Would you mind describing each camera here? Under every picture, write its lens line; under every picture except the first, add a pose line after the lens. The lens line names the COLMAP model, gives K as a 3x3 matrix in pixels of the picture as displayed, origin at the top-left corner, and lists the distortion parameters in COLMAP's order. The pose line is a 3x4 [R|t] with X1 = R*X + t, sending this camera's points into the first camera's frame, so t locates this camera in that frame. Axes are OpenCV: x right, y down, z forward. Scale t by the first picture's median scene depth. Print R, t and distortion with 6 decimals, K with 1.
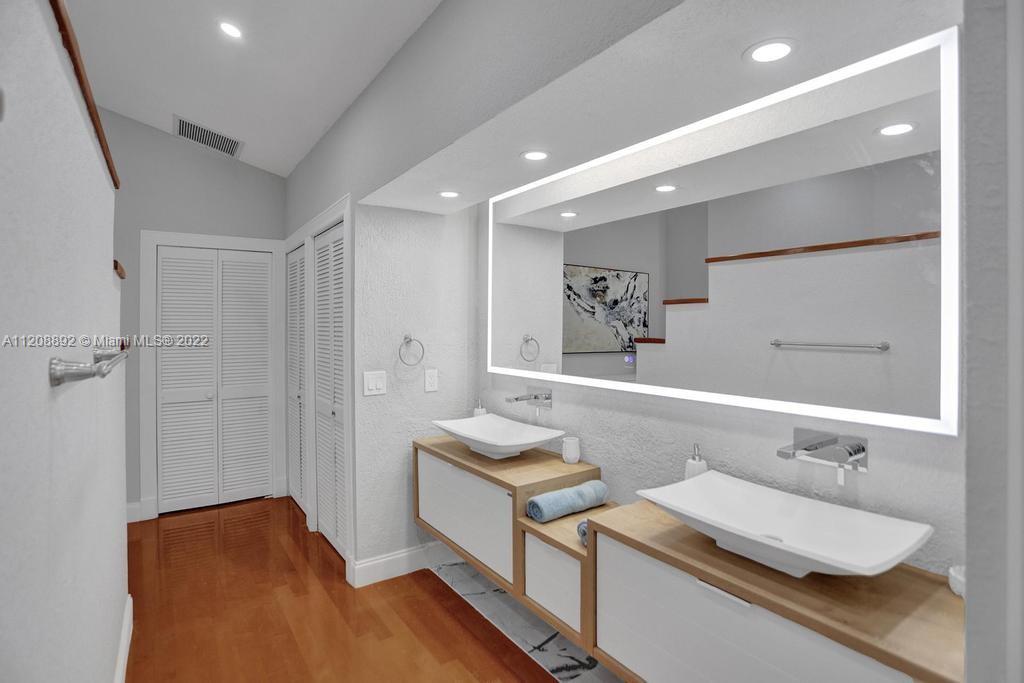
lens RADIAL K [[503.4, 0, 500.3], [0, 503.4, 332.4], [0, 0, 1]] dist [-0.028881, 0.000313]
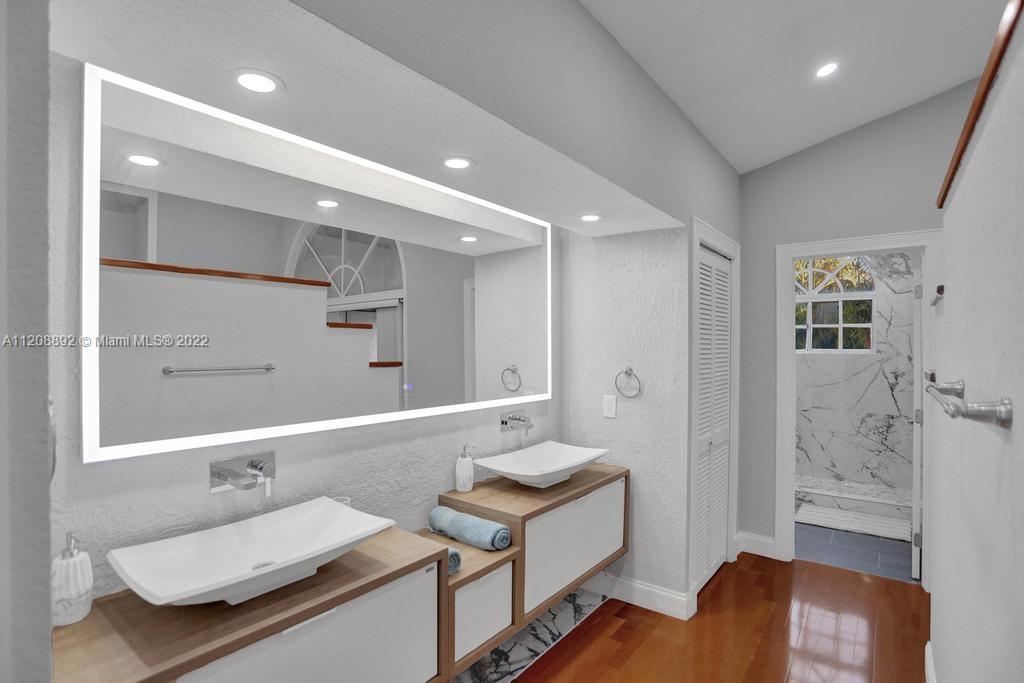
lens RADIAL K [[508.9, 0, 536.9], [0, 508.9, 351.5], [0, 0, 1]] dist [-0.019673, 0.000260]
pose [[-0.329490, -0.007858, 0.944126, -0.765062], [0.009403, 0.999888, 0.011604, -0.024687], [-0.944112, 0.012701, -0.329379, 1.070411]]
